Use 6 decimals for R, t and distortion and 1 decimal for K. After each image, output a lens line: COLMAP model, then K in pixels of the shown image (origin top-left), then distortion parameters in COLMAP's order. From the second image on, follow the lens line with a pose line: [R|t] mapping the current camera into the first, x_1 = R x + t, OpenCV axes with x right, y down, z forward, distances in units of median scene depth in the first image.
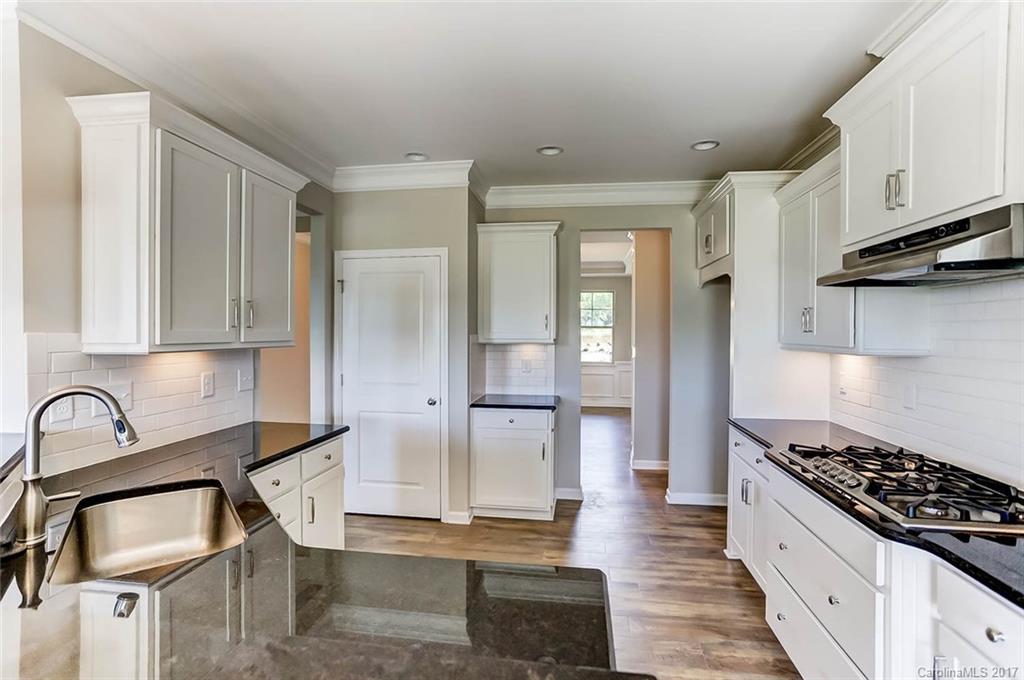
lens RADIAL K [[504.4, 0, 514.9], [0, 504.4, 335.6], [0, 0, 1]] dist [-0.036194, 0.020243]
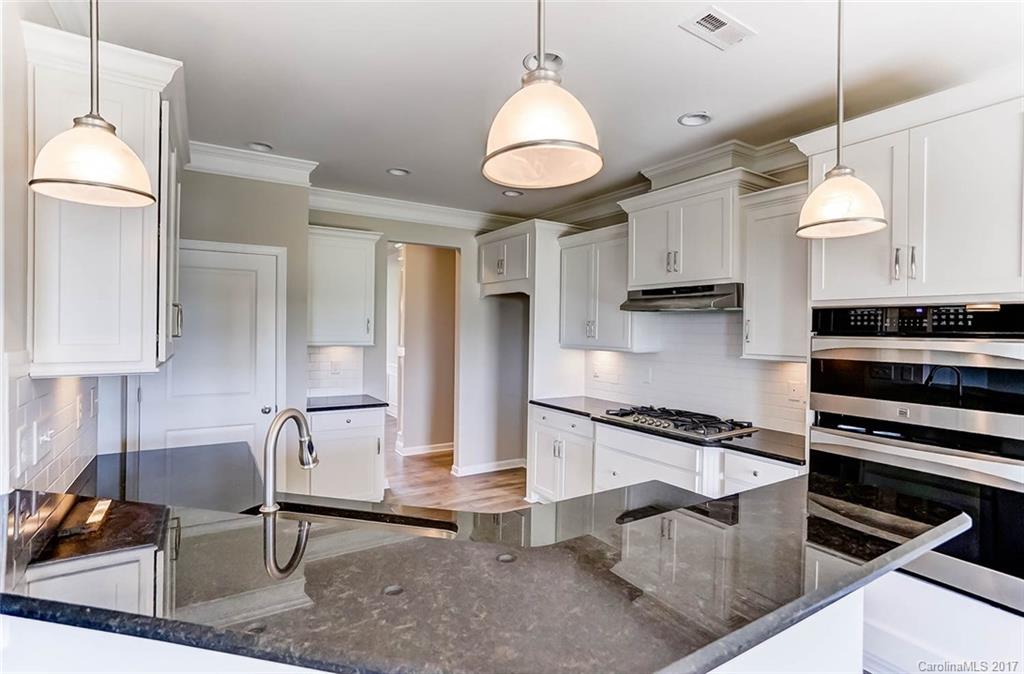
lens RADIAL K [[504.4, 0, 523.4], [0, 504.4, 333.0], [0, 0, 1]] dist [-0.036194, 0.020243]
pose [[0.756017, 0.000439, 0.654552, -0.450974], [-0.004482, 0.999980, 0.004507, -0.020266], [-0.654537, -0.006341, 0.756004, -0.015630]]
